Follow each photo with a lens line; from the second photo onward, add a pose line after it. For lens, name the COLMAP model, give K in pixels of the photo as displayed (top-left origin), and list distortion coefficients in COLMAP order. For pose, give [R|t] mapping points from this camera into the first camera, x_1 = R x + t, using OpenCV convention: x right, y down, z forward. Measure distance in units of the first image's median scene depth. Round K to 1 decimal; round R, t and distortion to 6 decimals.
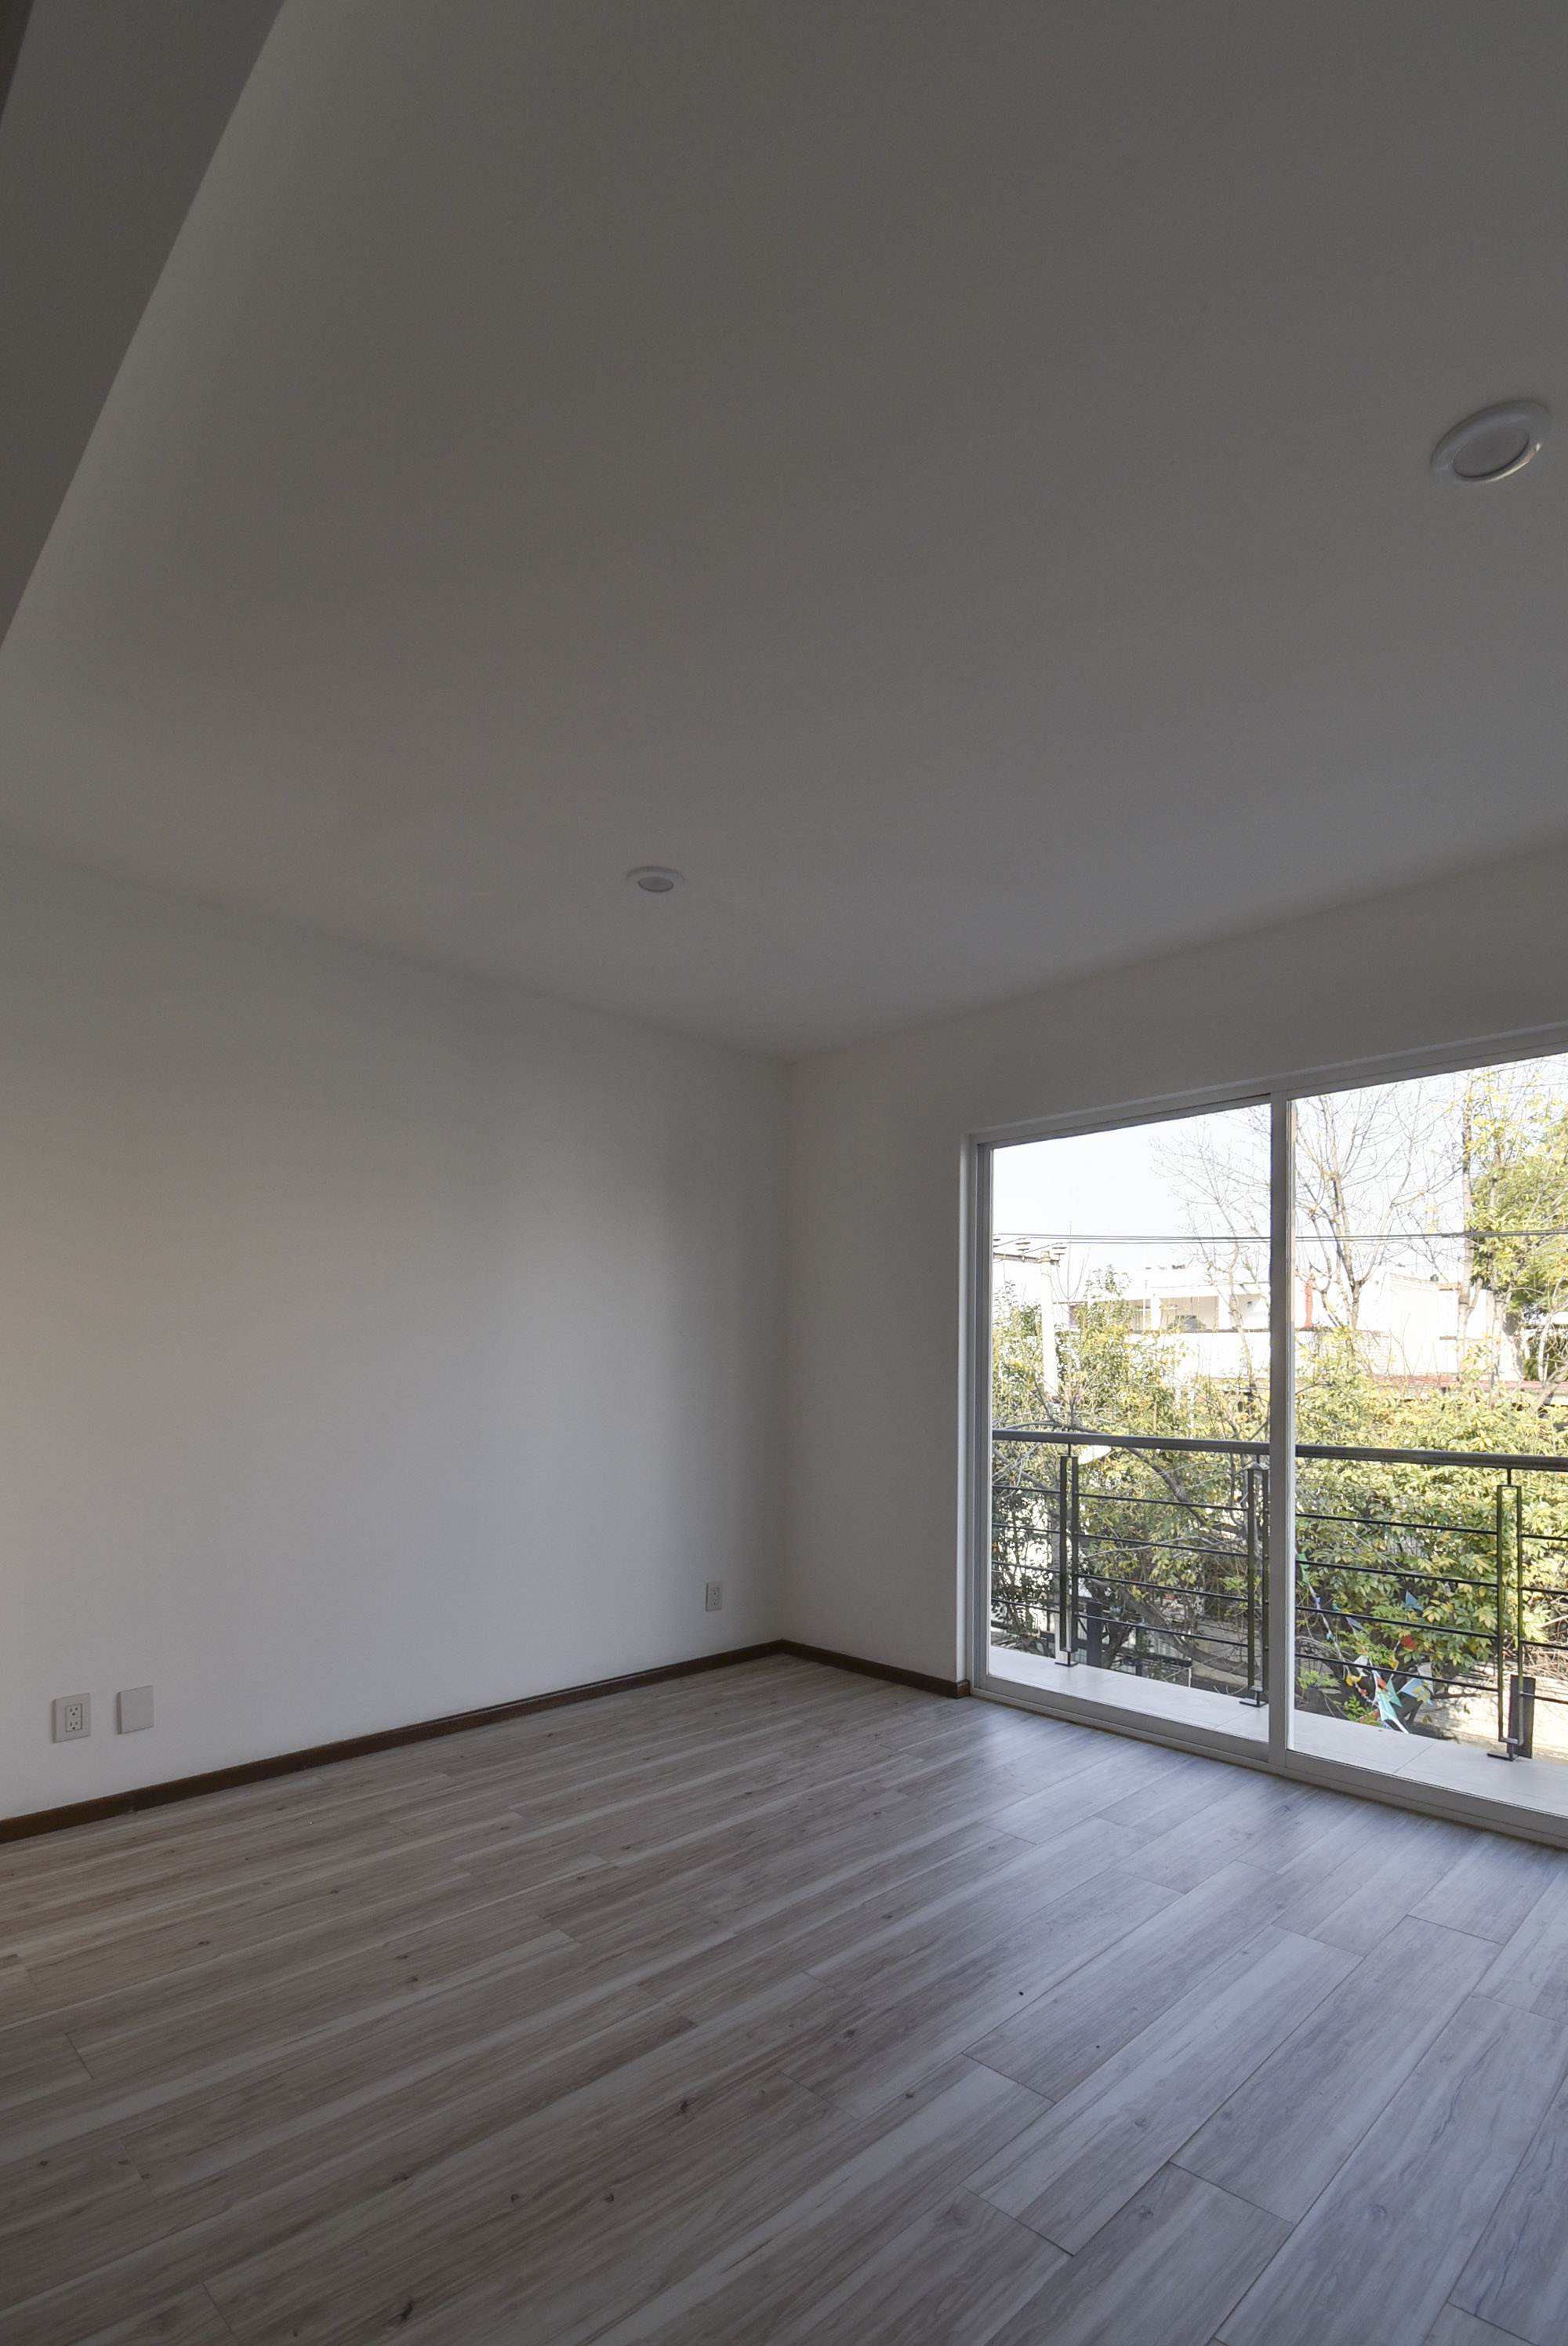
lens RADIAL K [[1121.5, 0, 790.2], [0, 1121.5, 1241.3], [0, 0, 1]] dist [-0.001564, -0.001000]
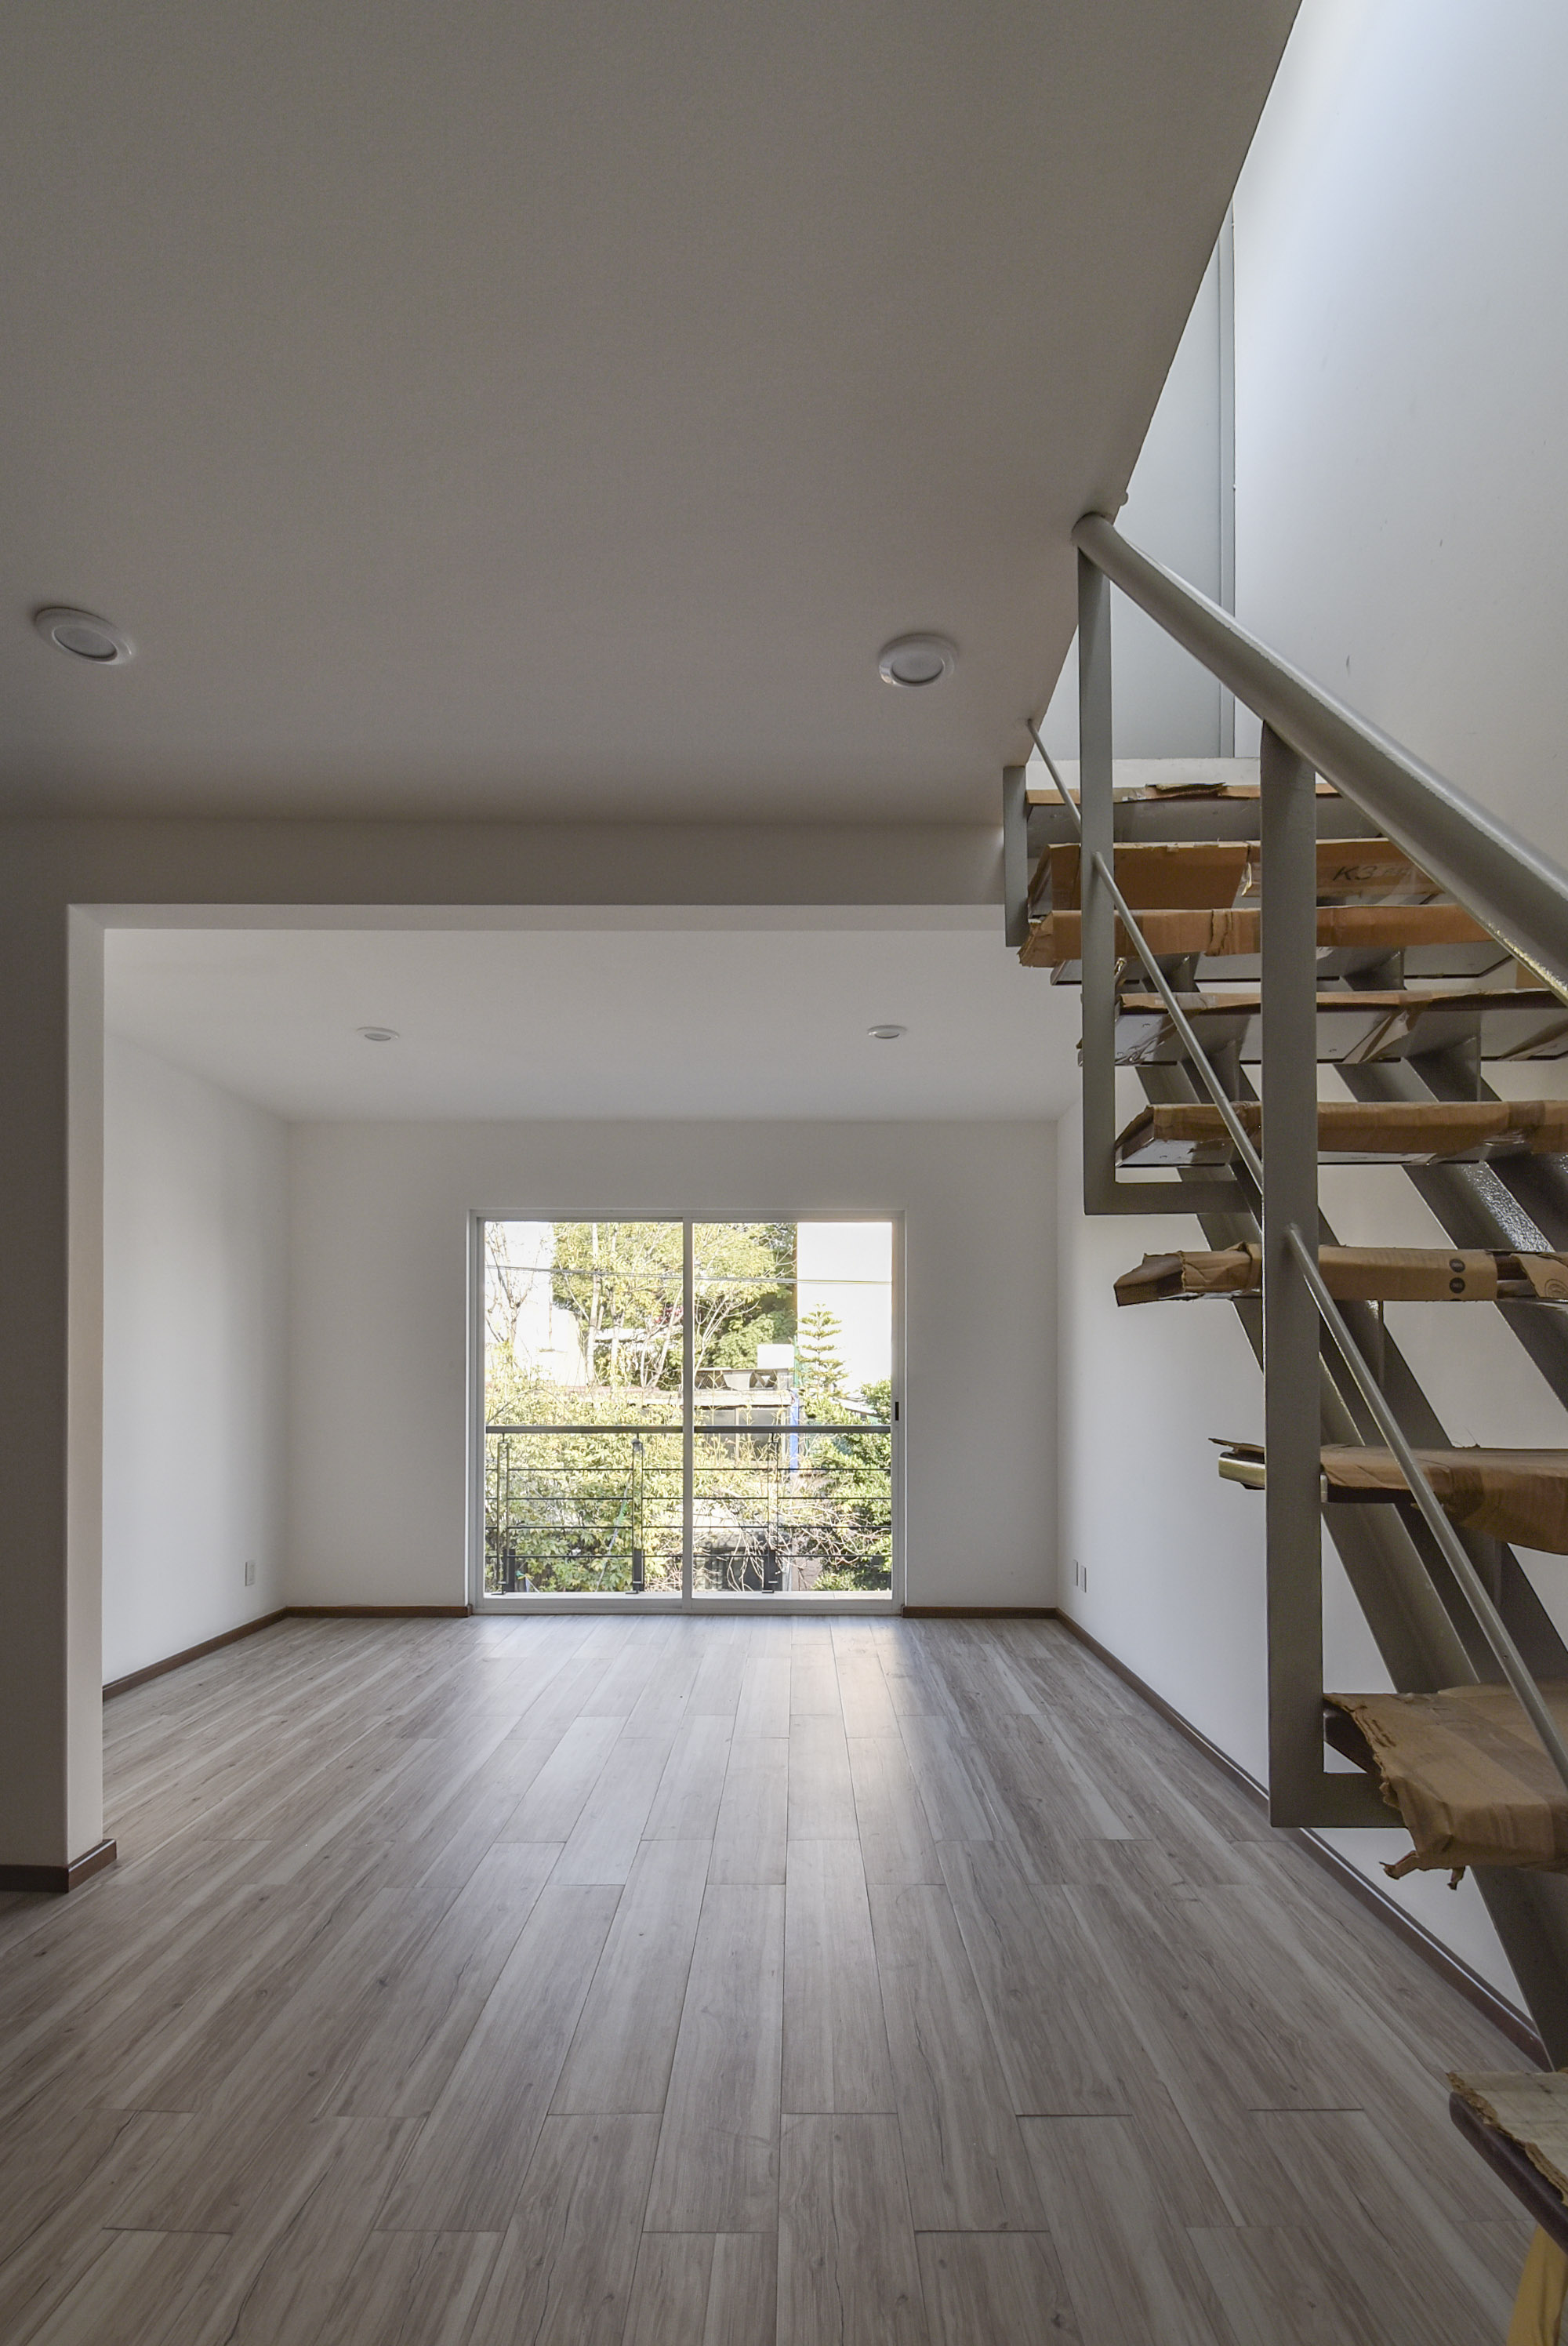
lens RADIAL K [[1121.5, 0, 790.2], [0, 1121.5, 1241.3], [0, 0, 1]] dist [-0.001564, -0.001000]
pose [[0.712328, 0.082948, 0.696928, -0.601838], [-0.078292, 0.996185, -0.038544, -0.040456], [-0.697467, -0.027108, 0.716104, -0.288410]]
